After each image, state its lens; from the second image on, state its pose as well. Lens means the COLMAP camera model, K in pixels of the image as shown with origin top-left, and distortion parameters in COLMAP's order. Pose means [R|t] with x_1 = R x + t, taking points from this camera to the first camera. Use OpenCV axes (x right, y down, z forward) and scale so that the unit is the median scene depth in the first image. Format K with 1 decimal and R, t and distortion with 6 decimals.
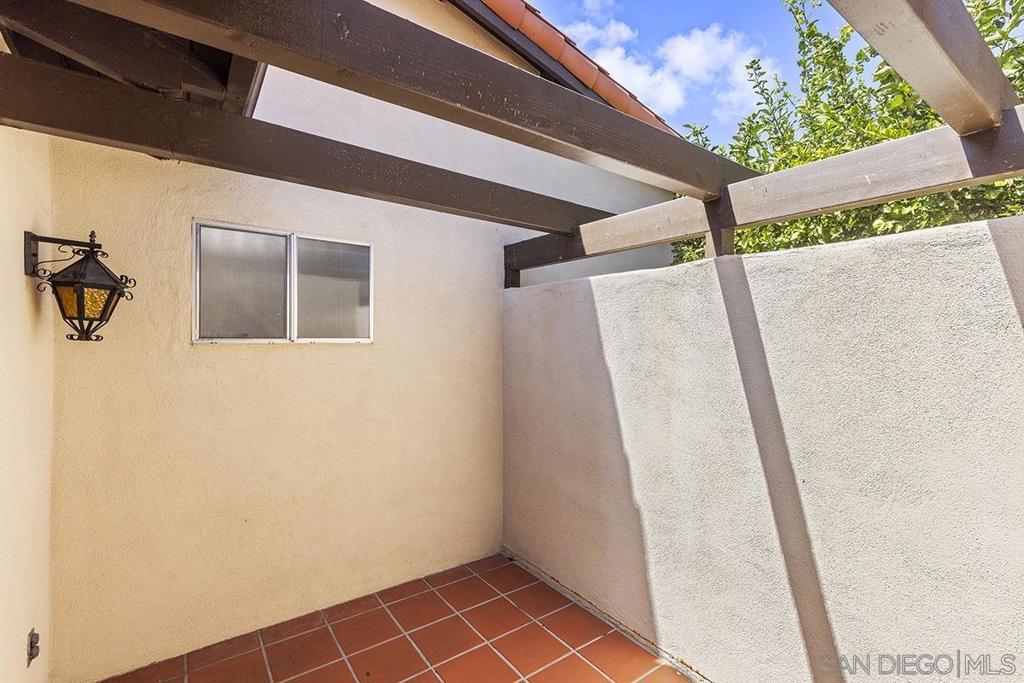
lens RADIAL K [[459.7, 0, 512.6], [0, 459.7, 337.0], [0, 0, 1]] dist [-0.000773, -0.000130]
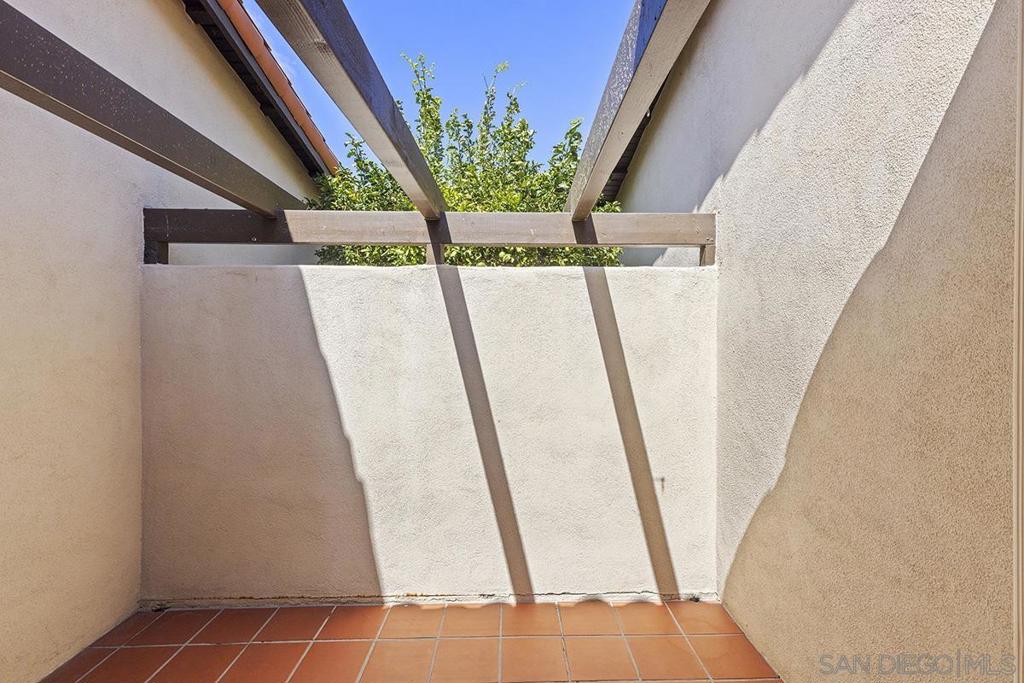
lens RADIAL K [[479.5, 0, 514.2], [0, 479.5, 330.3], [0, 0, 1]] dist [0.000325, -0.000018]
pose [[0.558104, 0.003332, 0.829764, -0.477839], [0.001554, 0.999986, -0.005061, 0.015848], [-0.829770, 0.004114, 0.558091, 0.054038]]
